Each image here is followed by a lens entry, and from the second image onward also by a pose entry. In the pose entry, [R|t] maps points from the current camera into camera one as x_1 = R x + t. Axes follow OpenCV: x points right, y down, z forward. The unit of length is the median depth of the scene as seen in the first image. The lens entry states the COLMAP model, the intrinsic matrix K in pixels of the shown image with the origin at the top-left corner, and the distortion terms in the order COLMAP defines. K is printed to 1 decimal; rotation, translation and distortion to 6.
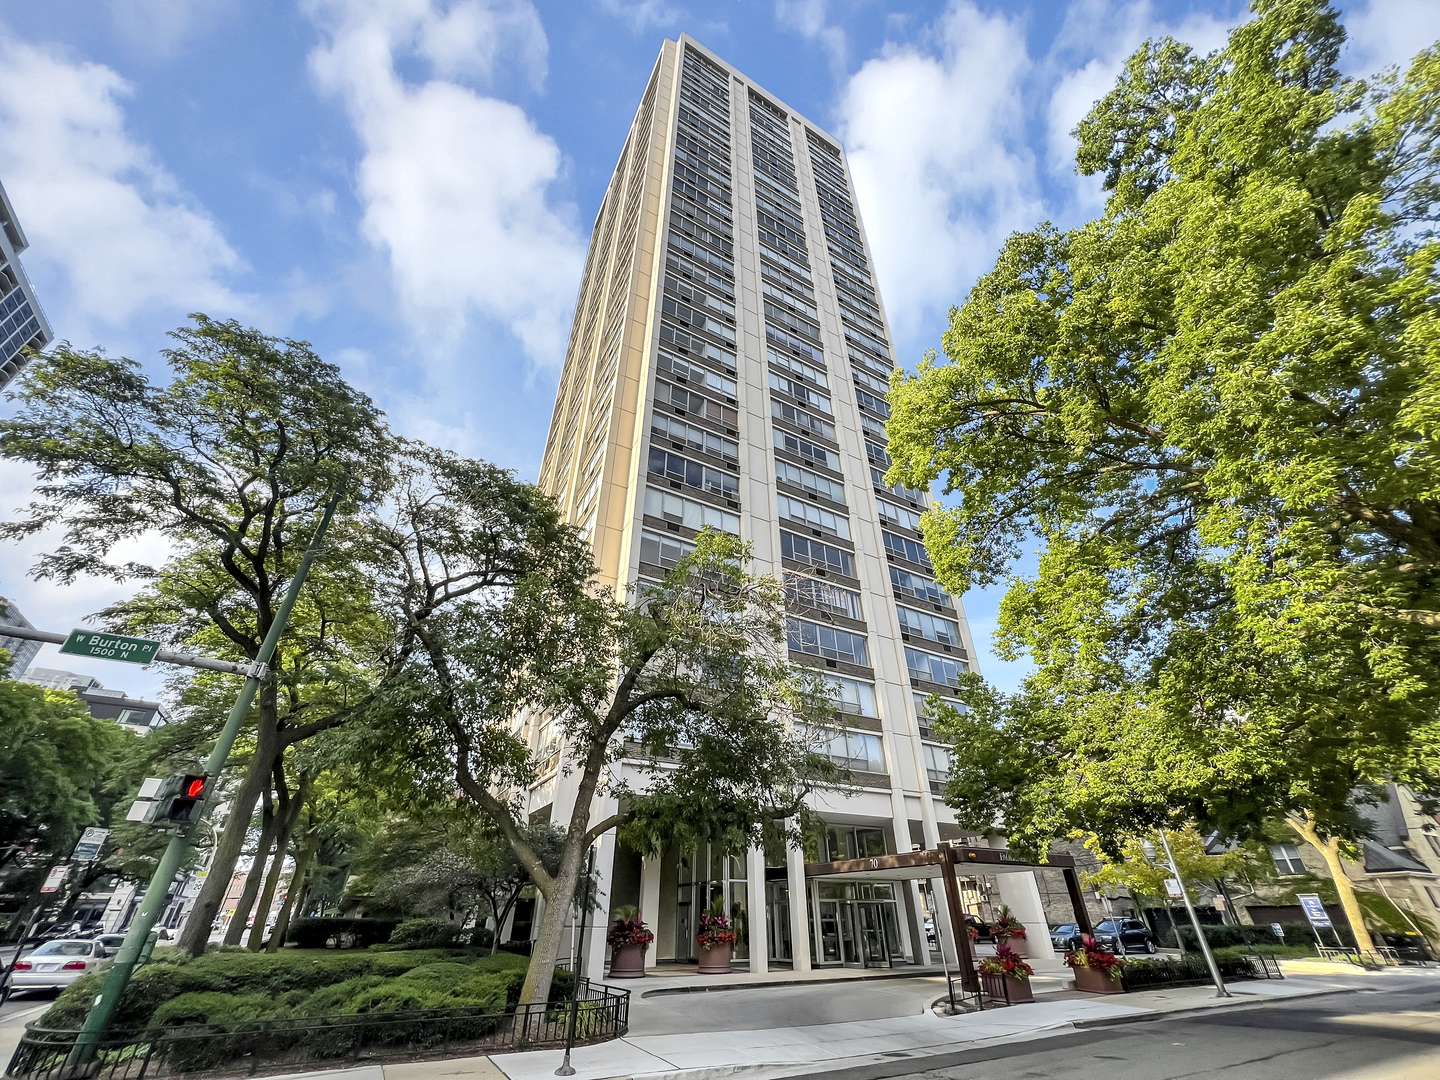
lens RADIAL K [[582.4, 0, 746.6], [0, 582.4, 540.6], [0, 0, 1]] dist [0.000866, 0.000051]
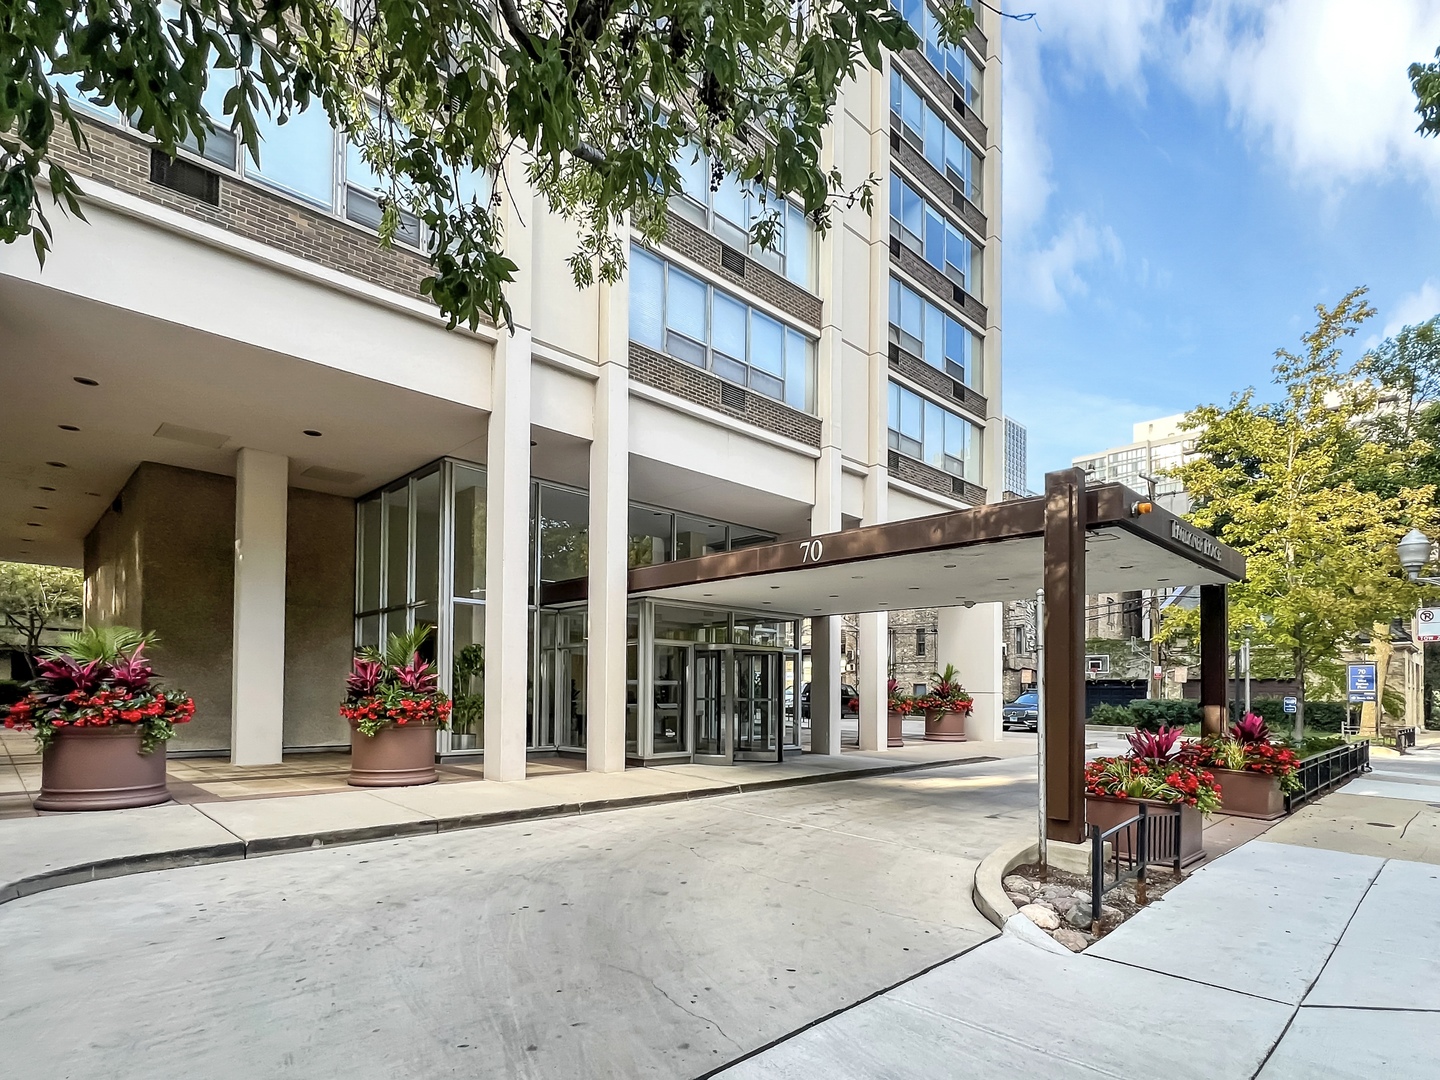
lens RADIAL K [[761.7, 0, 720.0], [0, 761.7, 540.0], [0, 0, 1]] dist [0.000503, 0.000238]
pose [[0.975766, 0.054337, 0.211963, 0.043824], [-0.129057, 0.925168, 0.356943, 0.321715], [-0.176706, -0.375648, 0.909760, 0.473998]]
